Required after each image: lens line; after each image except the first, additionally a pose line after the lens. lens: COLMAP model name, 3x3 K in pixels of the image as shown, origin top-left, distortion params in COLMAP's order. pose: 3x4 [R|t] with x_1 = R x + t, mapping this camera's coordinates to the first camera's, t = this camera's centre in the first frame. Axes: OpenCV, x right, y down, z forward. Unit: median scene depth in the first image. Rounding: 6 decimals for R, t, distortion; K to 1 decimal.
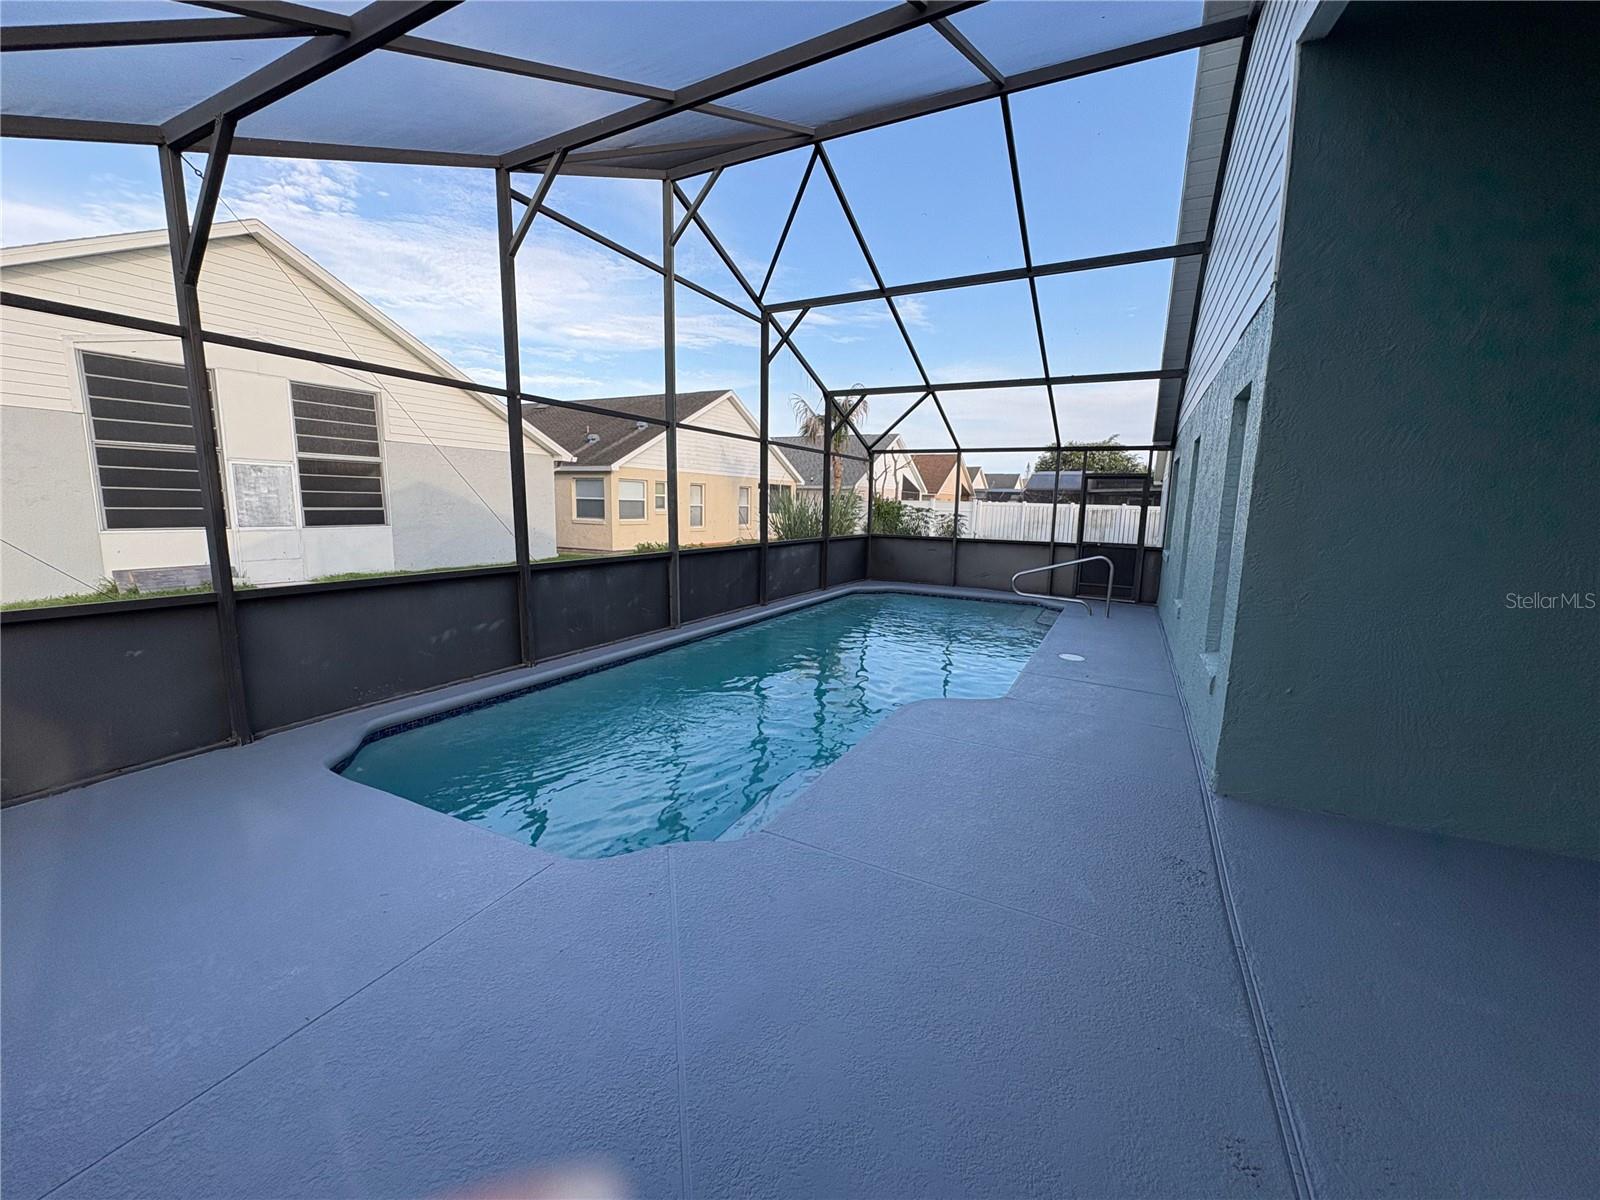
lens RADIAL K [[637.4, 0, 800.0], [0, 637.4, 600.0], [0, 0, 1]] dist [0.001778, -0.000233]
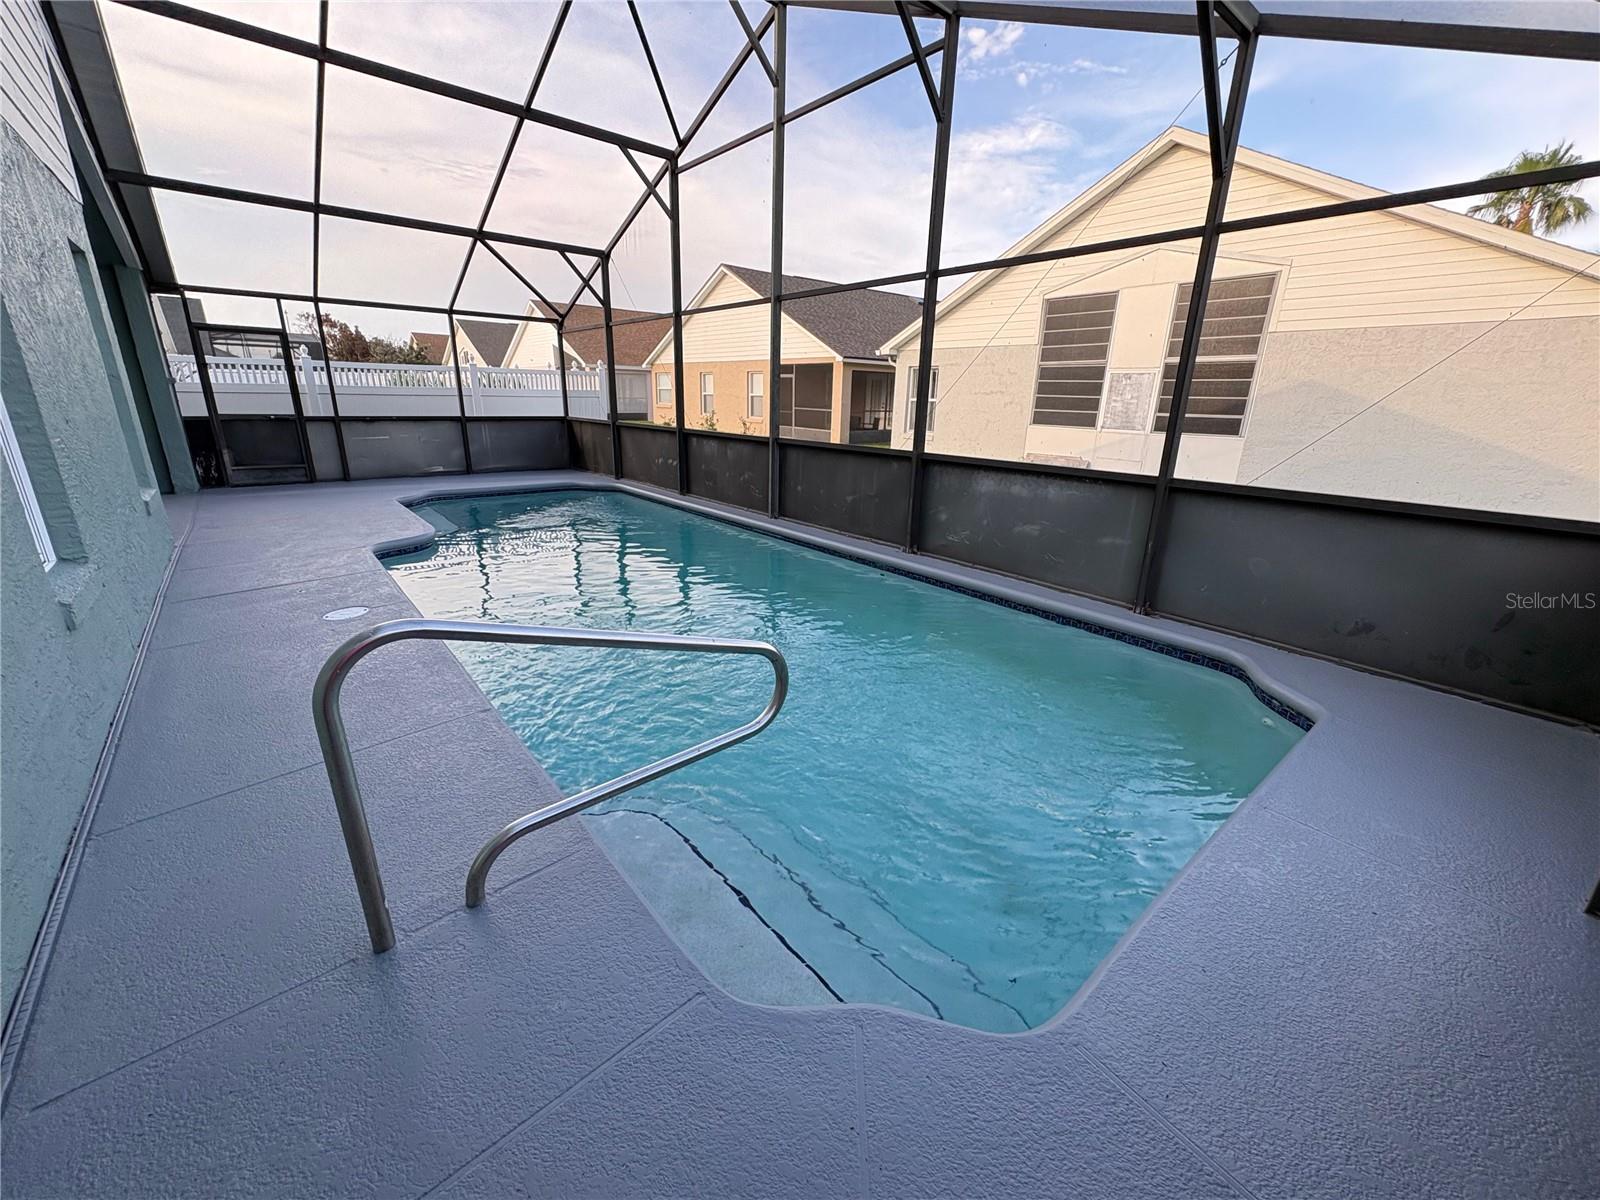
lens RADIAL K [[636.9, 0, 800.0], [0, 636.9, 600.0], [0, 0, 1]] dist [0.048962, -0.000015]
pose [[-0.346365, 0.265373, -0.899782, 0.599992], [-0.177232, 0.923370, 0.340554, -0.150372], [0.921206, 0.277427, -0.272791, 1.043327]]
